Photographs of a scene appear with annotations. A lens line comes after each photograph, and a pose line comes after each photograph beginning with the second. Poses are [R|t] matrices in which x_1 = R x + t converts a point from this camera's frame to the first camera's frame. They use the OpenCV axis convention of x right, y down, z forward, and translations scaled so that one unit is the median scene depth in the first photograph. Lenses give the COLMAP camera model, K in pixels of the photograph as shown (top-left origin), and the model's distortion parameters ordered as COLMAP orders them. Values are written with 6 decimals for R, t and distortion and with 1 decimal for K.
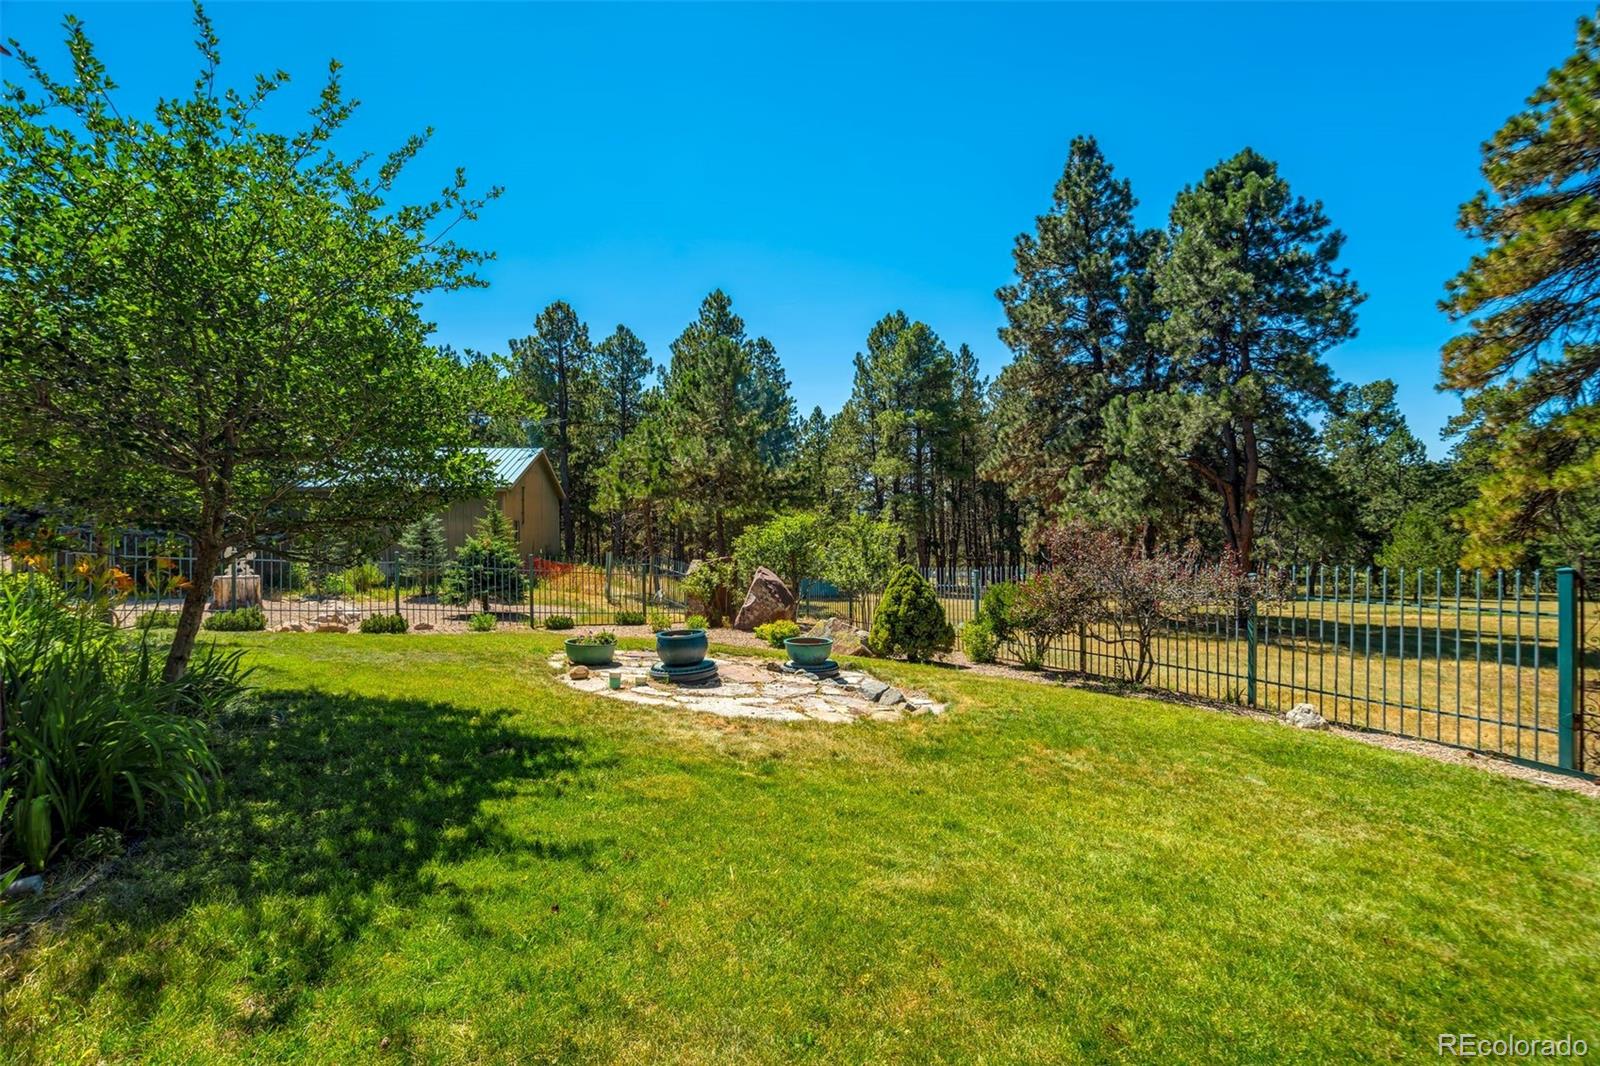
lens RADIAL K [[736.0, 0, 802.1], [0, 736.0, 528.5], [0, 0, 1]] dist [-0.001647, -0.000053]
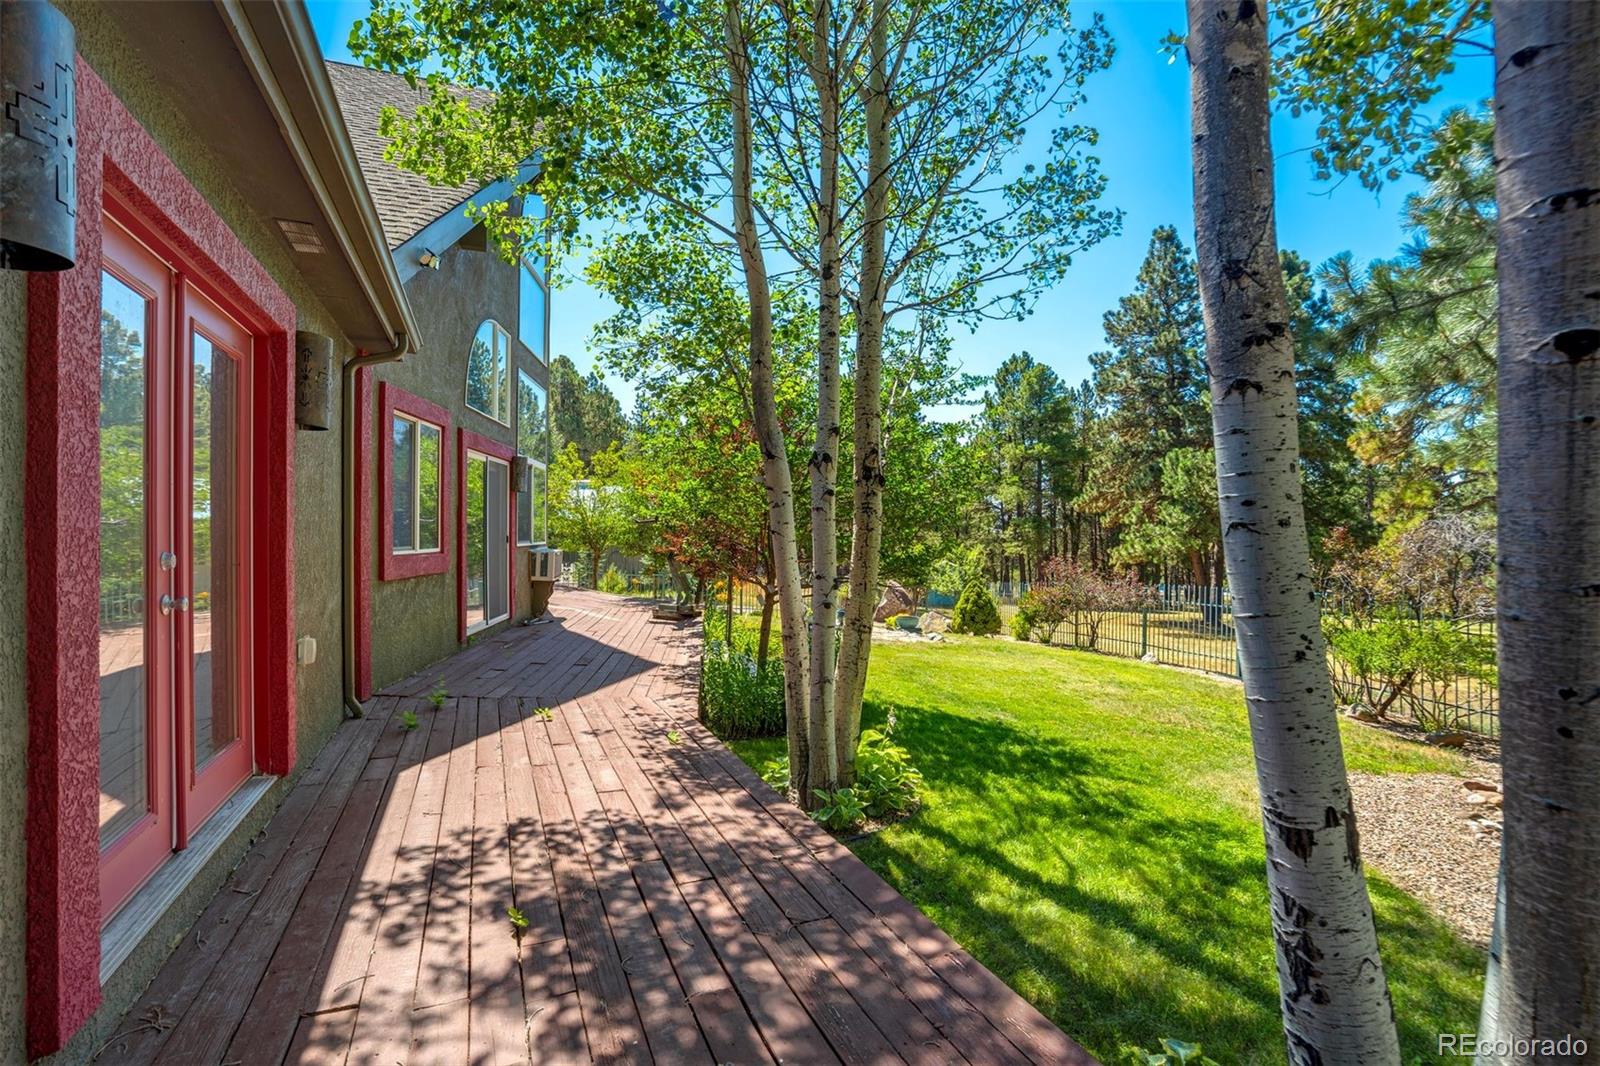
lens RADIAL K [[736.0, 0, 800.6], [0, 736.0, 533.5], [0, 0, 1]] dist [-0.001647, -0.000053]
pose [[0.980464, 0.000460, -0.196698, 0.035845], [-0.002124, 0.999964, -0.008249, -0.018023], [0.196687, 0.008506, 0.980429, -0.305954]]
